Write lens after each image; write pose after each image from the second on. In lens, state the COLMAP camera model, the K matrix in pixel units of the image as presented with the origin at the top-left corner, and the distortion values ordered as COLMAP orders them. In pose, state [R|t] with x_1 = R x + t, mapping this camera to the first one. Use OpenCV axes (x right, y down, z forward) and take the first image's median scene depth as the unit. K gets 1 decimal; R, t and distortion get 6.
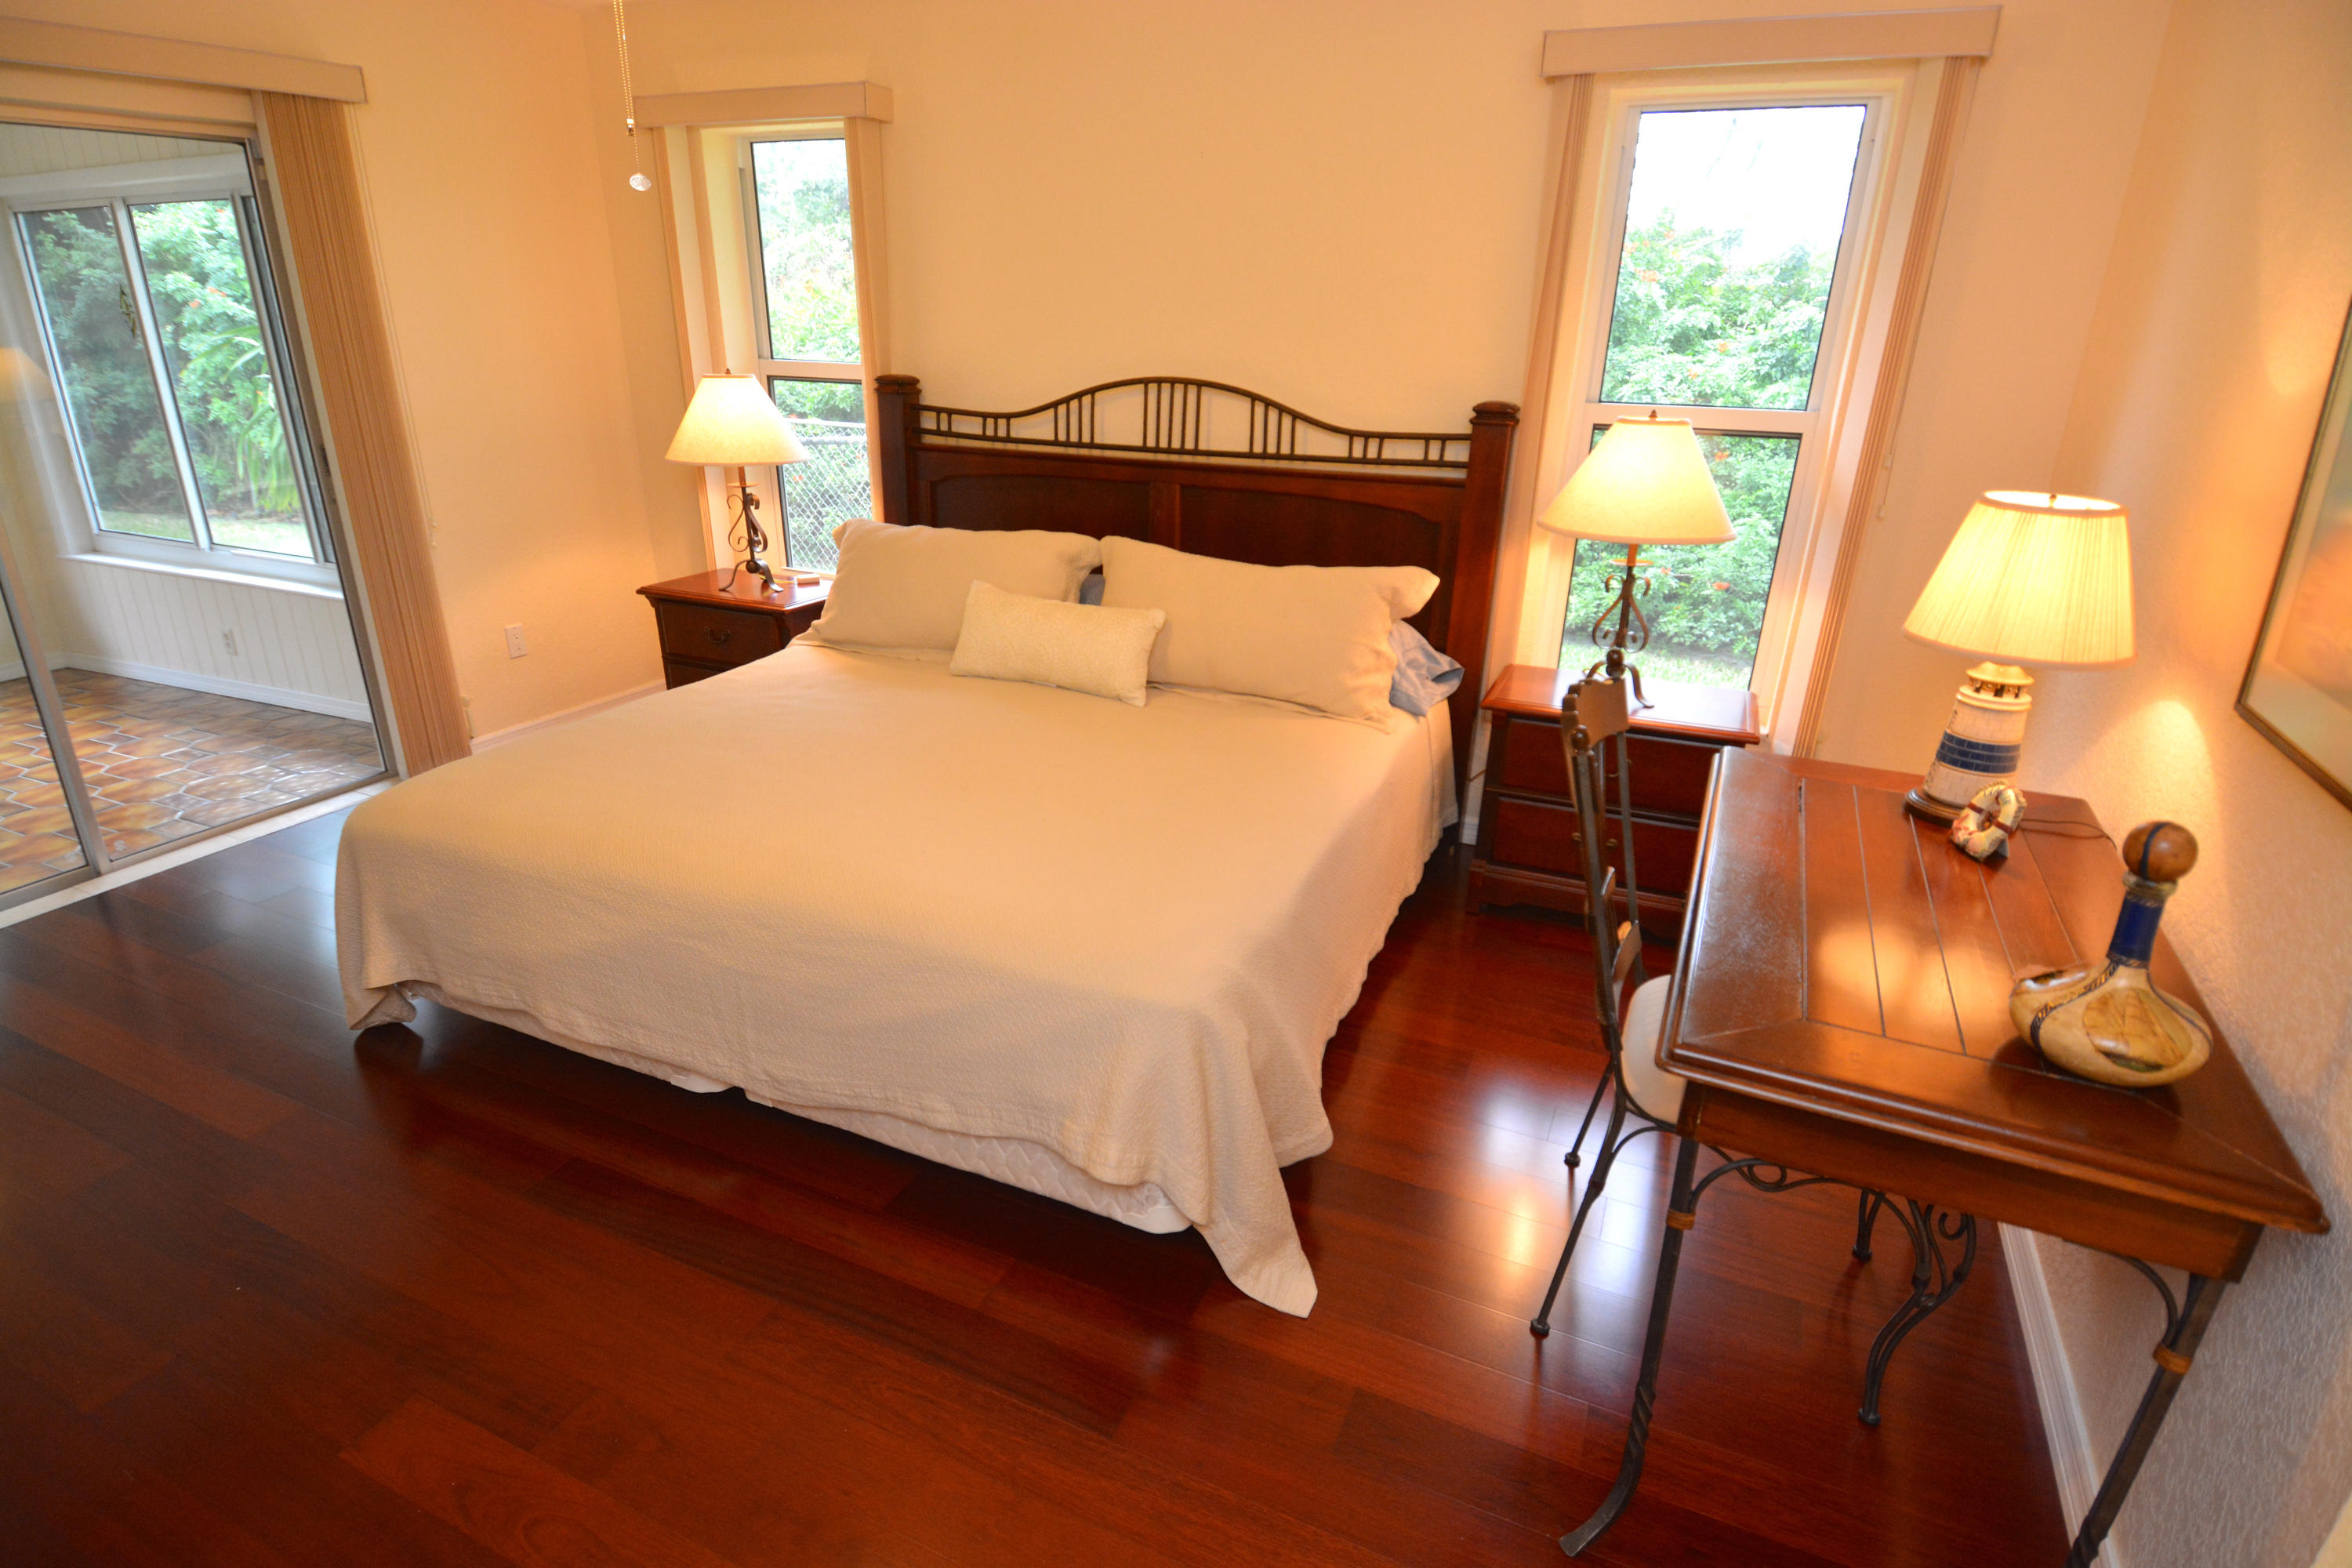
lens RADIAL K [[1216.3, 0, 1155.0], [0, 1216.3, 805.6], [0, 0, 1]] dist [0.061460, -0.067000]
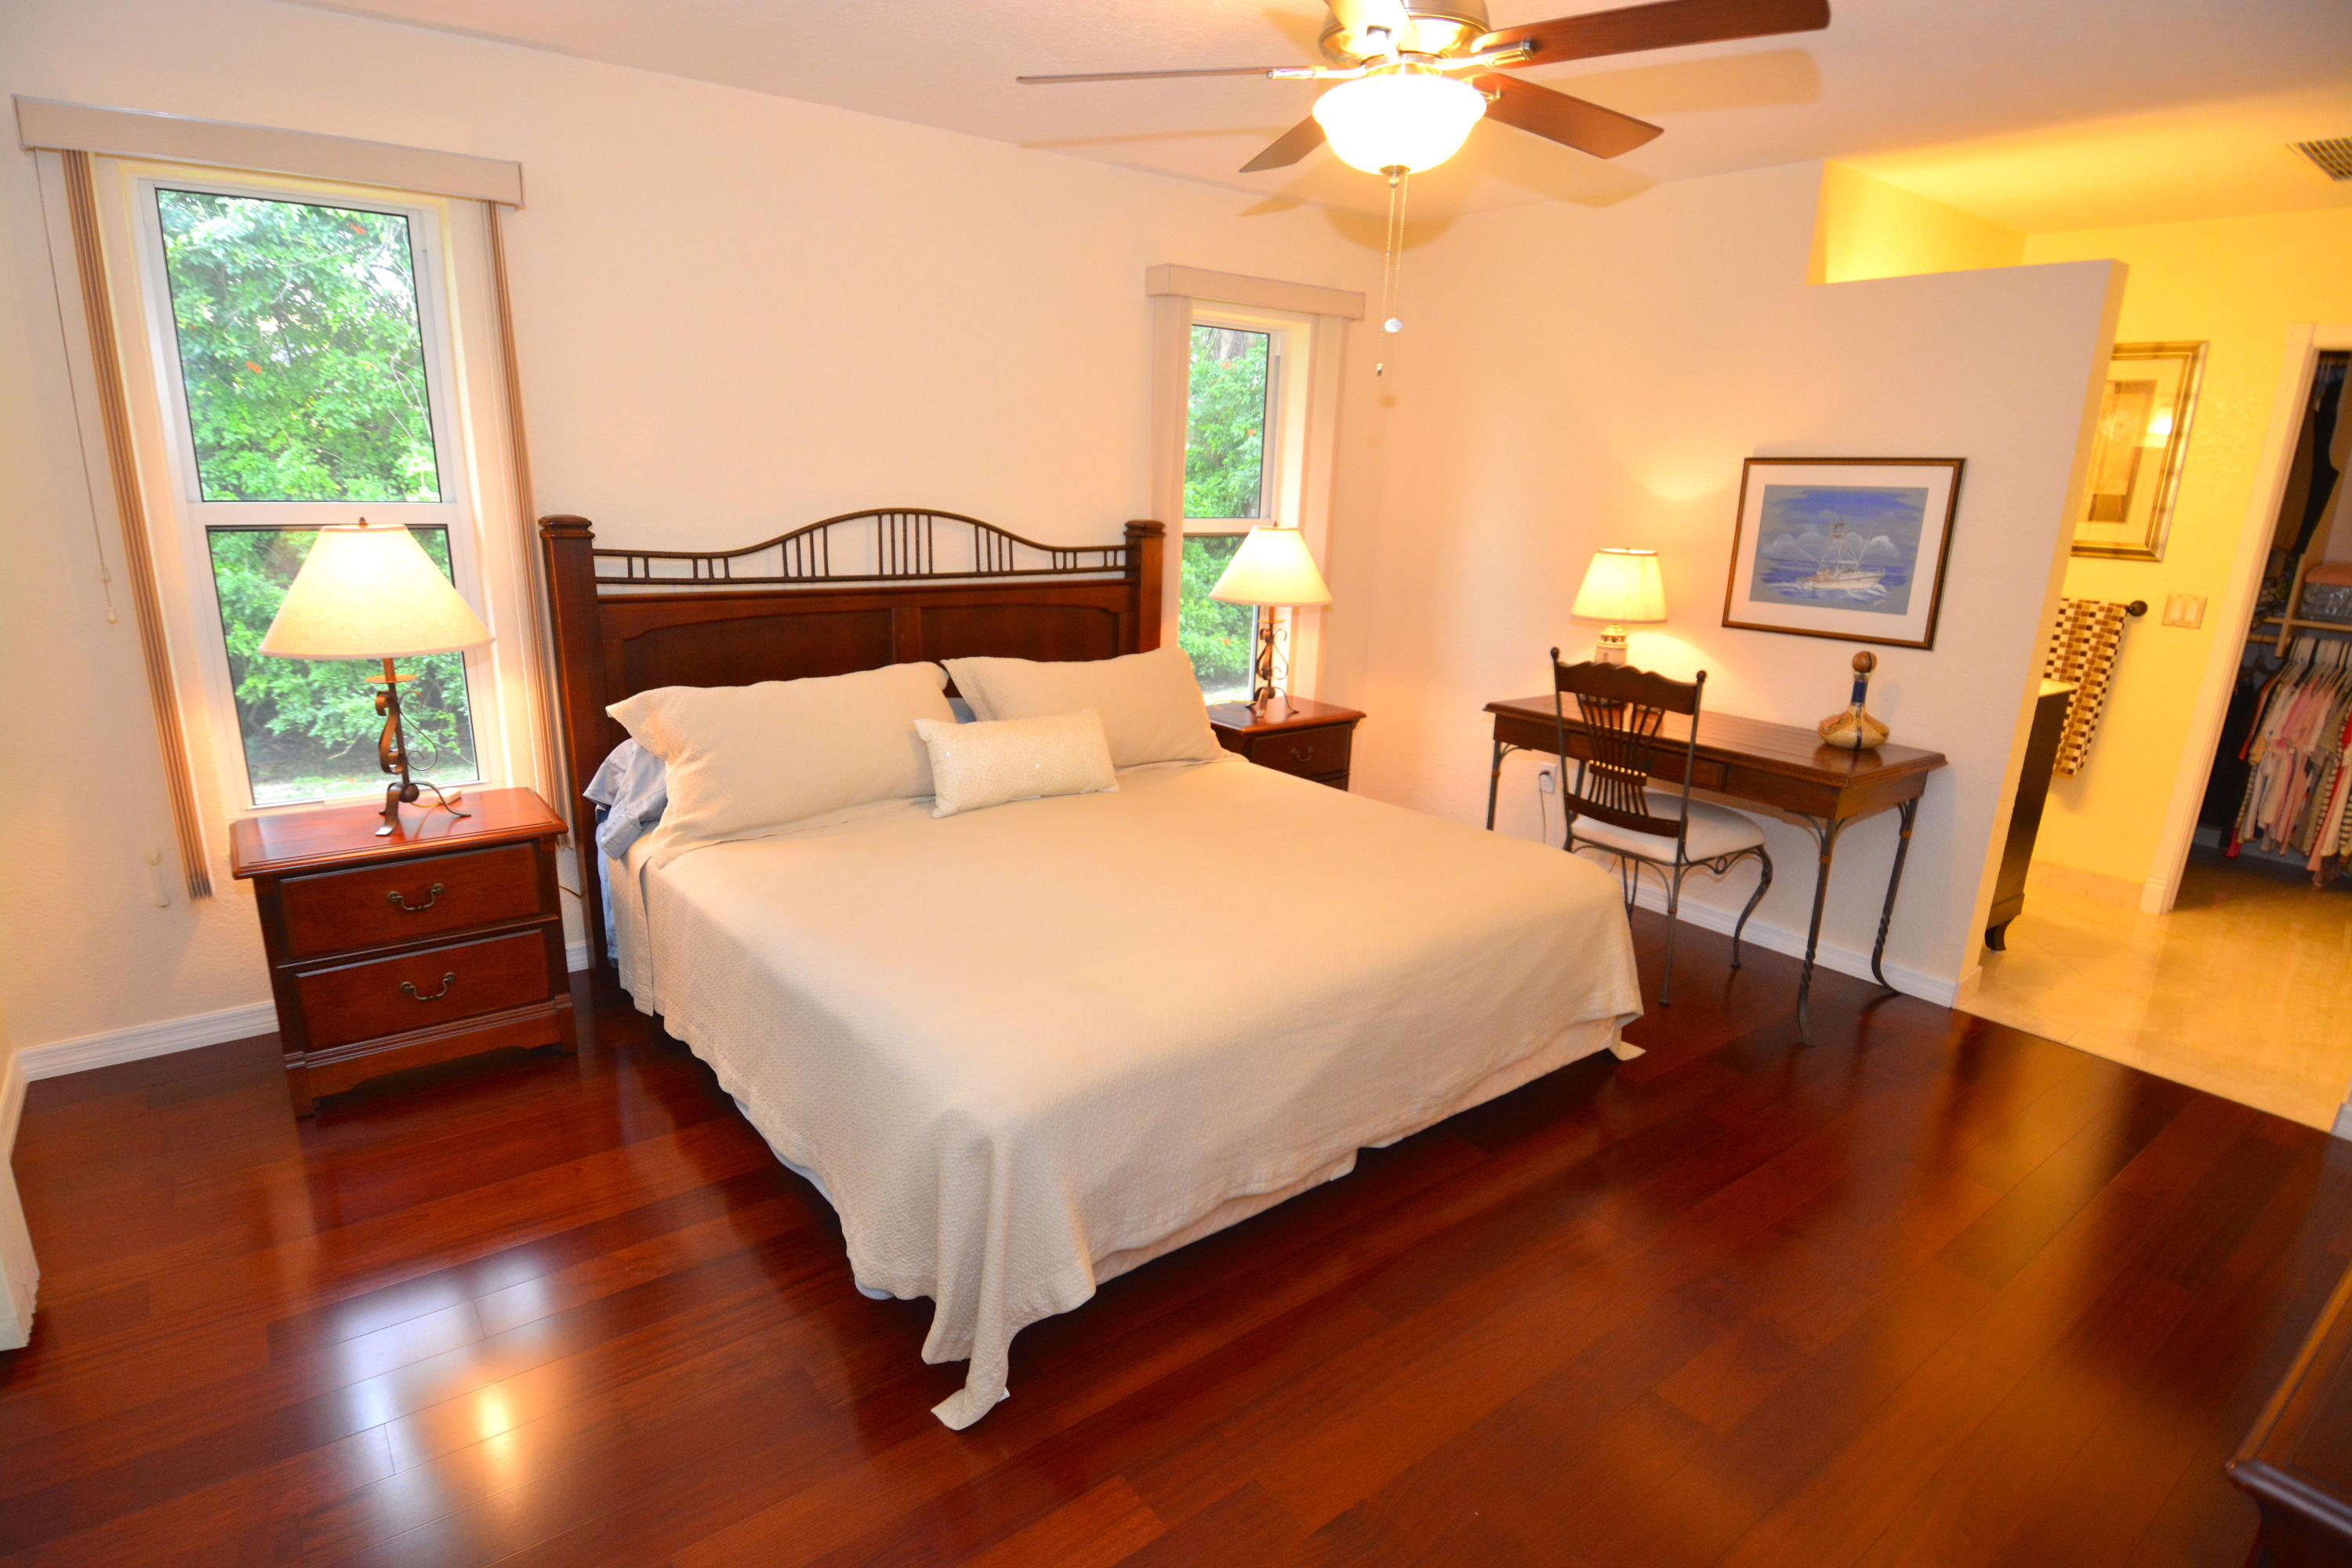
lens RADIAL K [[1216.3, 0, 1155.0], [0, 1216.3, 805.6], [0, 0, 1]] dist [0.061460, -0.067000]
pose [[0.454531, -0.241441, 0.857384, -0.858857], [0.306068, 0.946288, 0.104219, -0.155527], [-0.836495, 0.215047, 0.504014, 0.355060]]
